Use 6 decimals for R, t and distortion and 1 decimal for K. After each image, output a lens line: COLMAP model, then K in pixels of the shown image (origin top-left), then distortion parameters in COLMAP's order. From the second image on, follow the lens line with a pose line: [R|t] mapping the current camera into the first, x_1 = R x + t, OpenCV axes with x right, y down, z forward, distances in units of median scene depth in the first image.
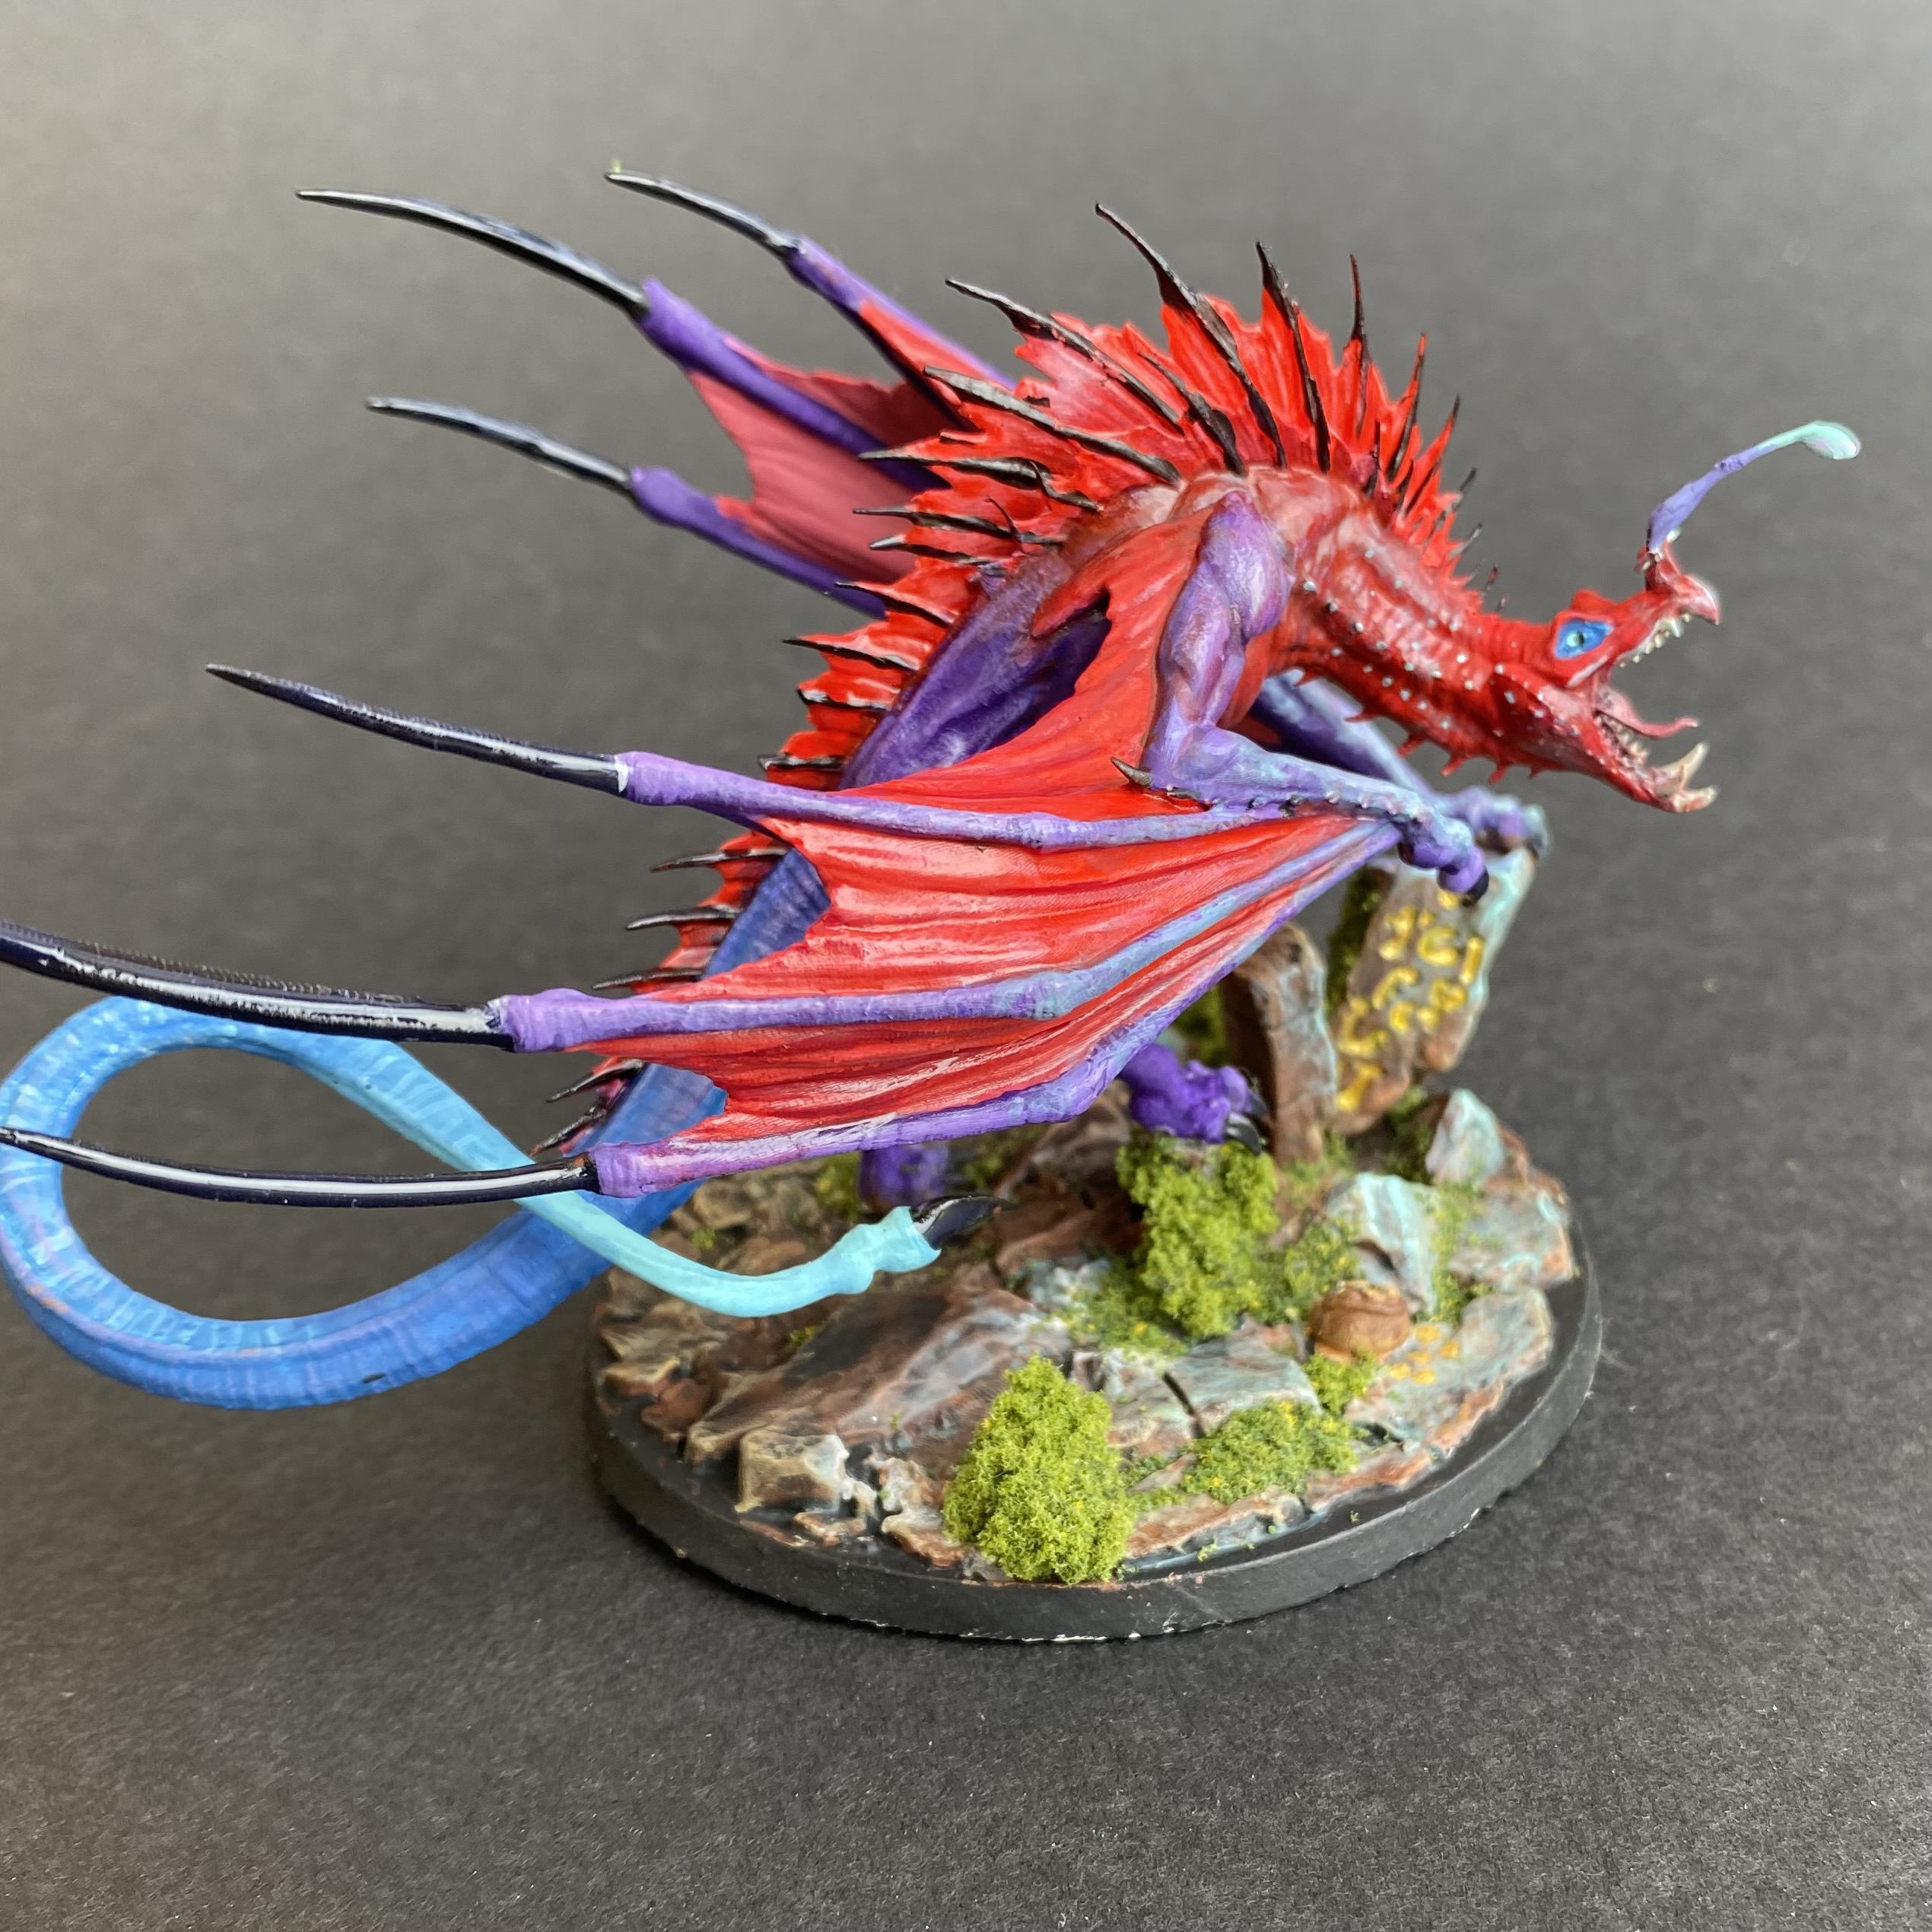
lens RADIAL K [[2402.1, 0, 1081.2], [0, 2402.1, 1117.5], [0, 0, 1]] dist [0.206026, -0.801820]
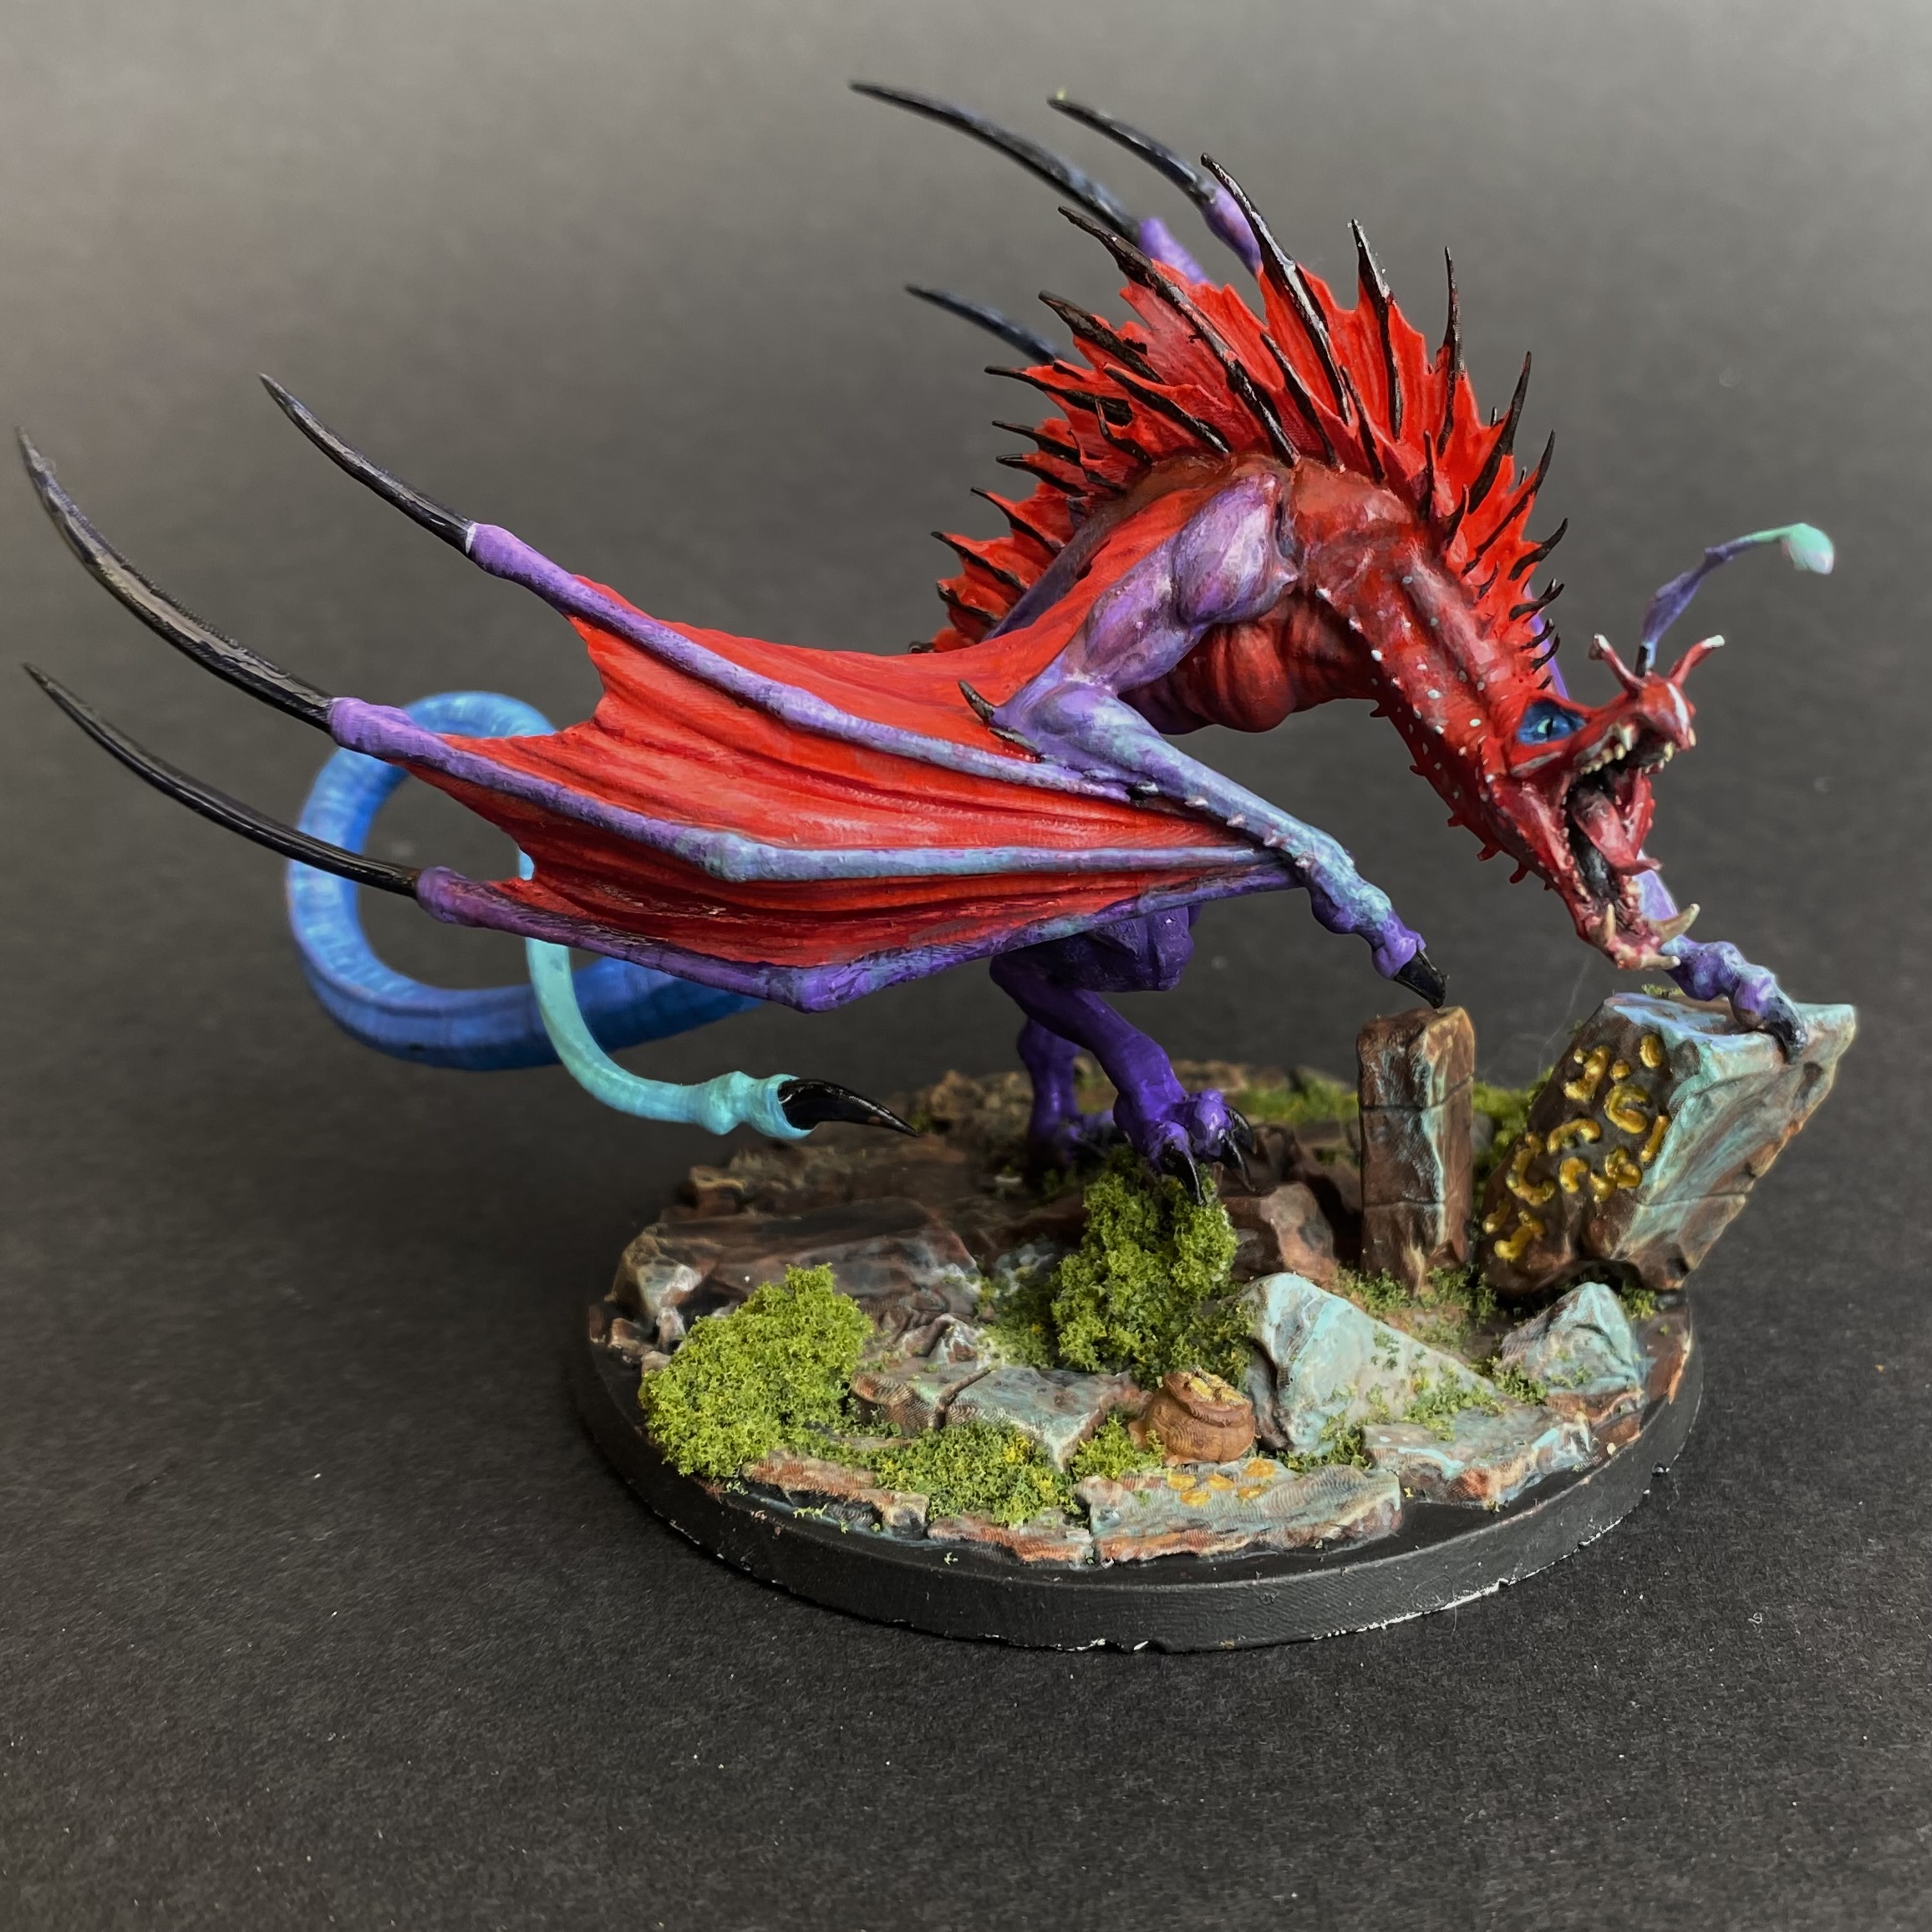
lens RADIAL K [[2586.0, 0, 1102.0], [0, 2586.0, 958.4], [0, 0, 1]] dist [0.103640, -0.005434]
pose [[0.695024, 0.311333, -0.648084, 0.697395], [-0.386512, 0.921849, 0.028341, -0.088487], [0.606259, 0.230795, 0.761041, 0.243011]]
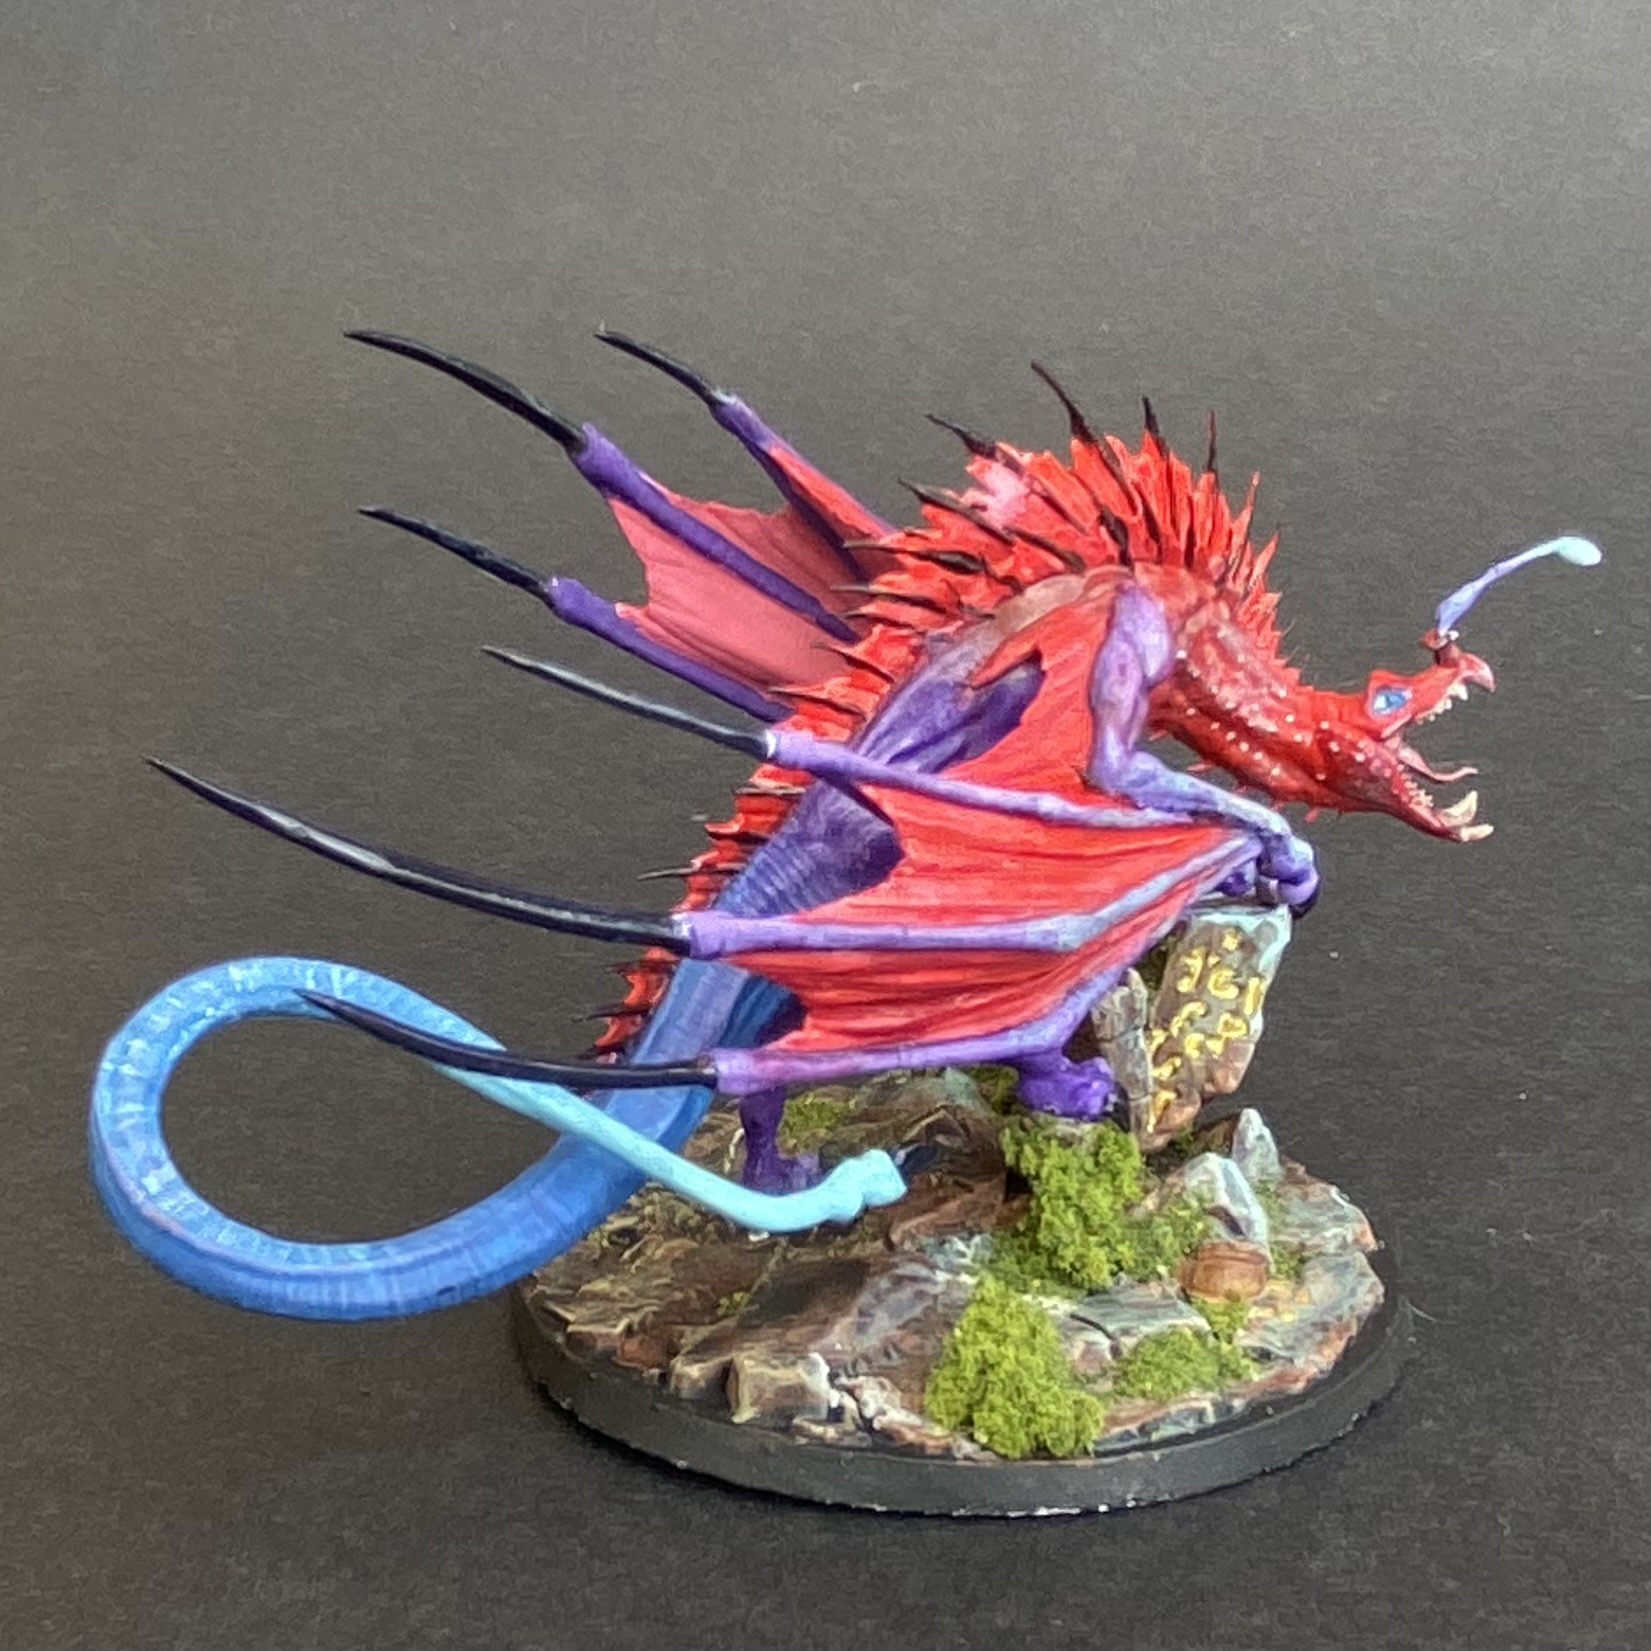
lens RADIAL K [[2757.8, 0, 718.7], [0, 2757.8, 829.3], [0, 0, 1]] dist [0.100441, -0.020060]
pose [[0.988889, 0.016201, 0.147771, -0.350407], [0.019452, 0.971394, -0.236674, 0.202122], [-0.147378, 0.236918, 0.960286, -0.320882]]
